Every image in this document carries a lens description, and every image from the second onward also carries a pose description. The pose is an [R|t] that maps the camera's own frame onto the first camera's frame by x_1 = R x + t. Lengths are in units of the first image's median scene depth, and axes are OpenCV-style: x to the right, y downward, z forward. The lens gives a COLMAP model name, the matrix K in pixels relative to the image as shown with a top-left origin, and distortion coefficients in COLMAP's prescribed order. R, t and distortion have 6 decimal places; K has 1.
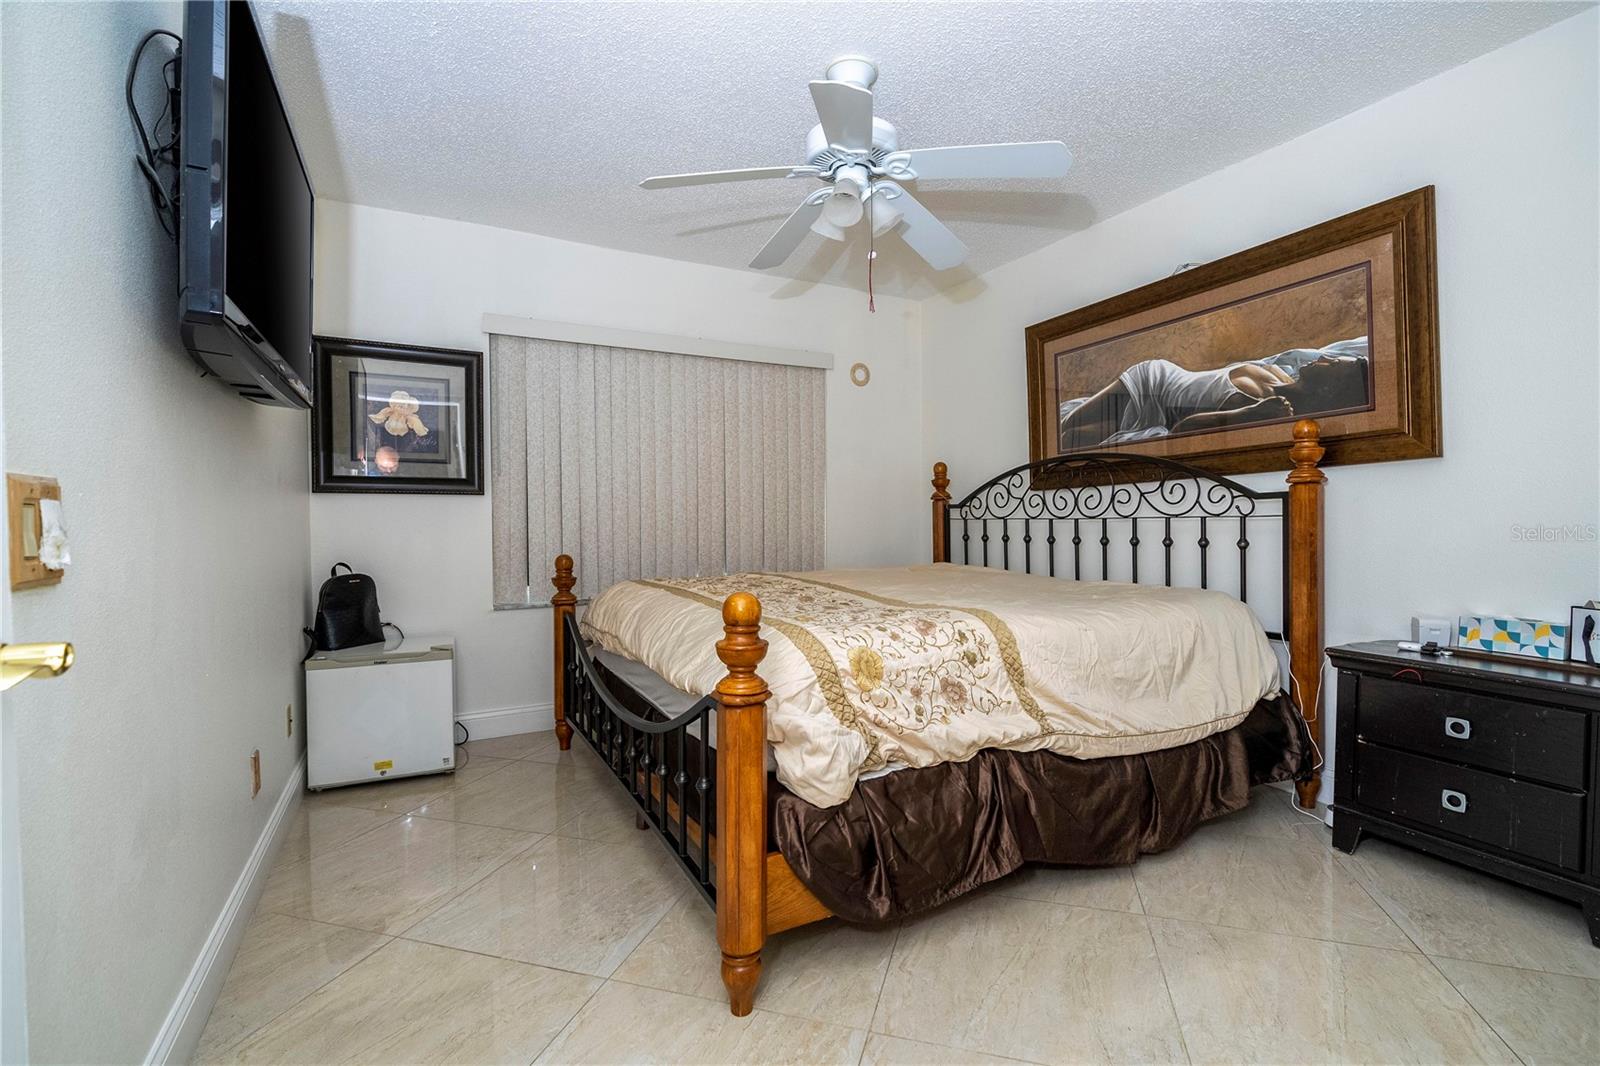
lens RADIAL K [[709.4, 0, 795.3], [0, 709.4, 520.9], [0, 0, 1]] dist [-0.000646, 0.000074]
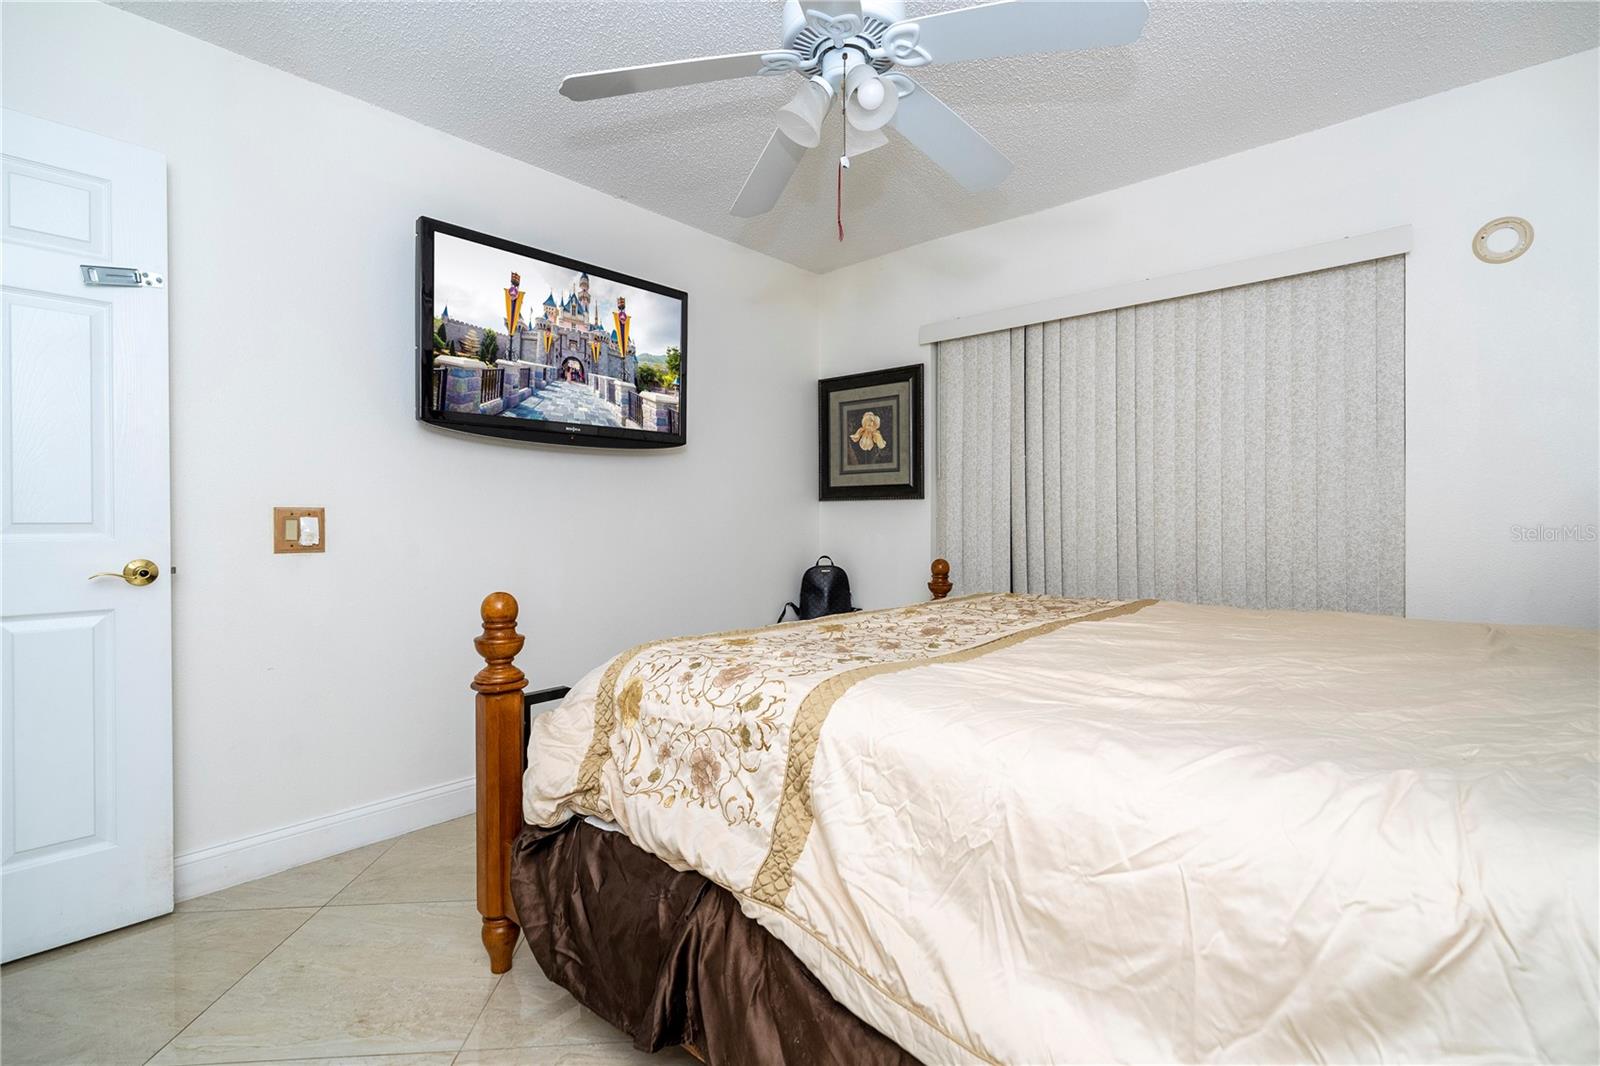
lens RADIAL K [[726.9, 0, 806.9], [0, 726.9, 529.8], [0, 0, 1]] dist [0.002785, 0.000752]
pose [[0.373308, 0.016760, -0.927556, 0.536090], [-0.006013, 0.999860, 0.015647, -0.007515], [0.927688, -0.000263, 0.373357, 0.474095]]
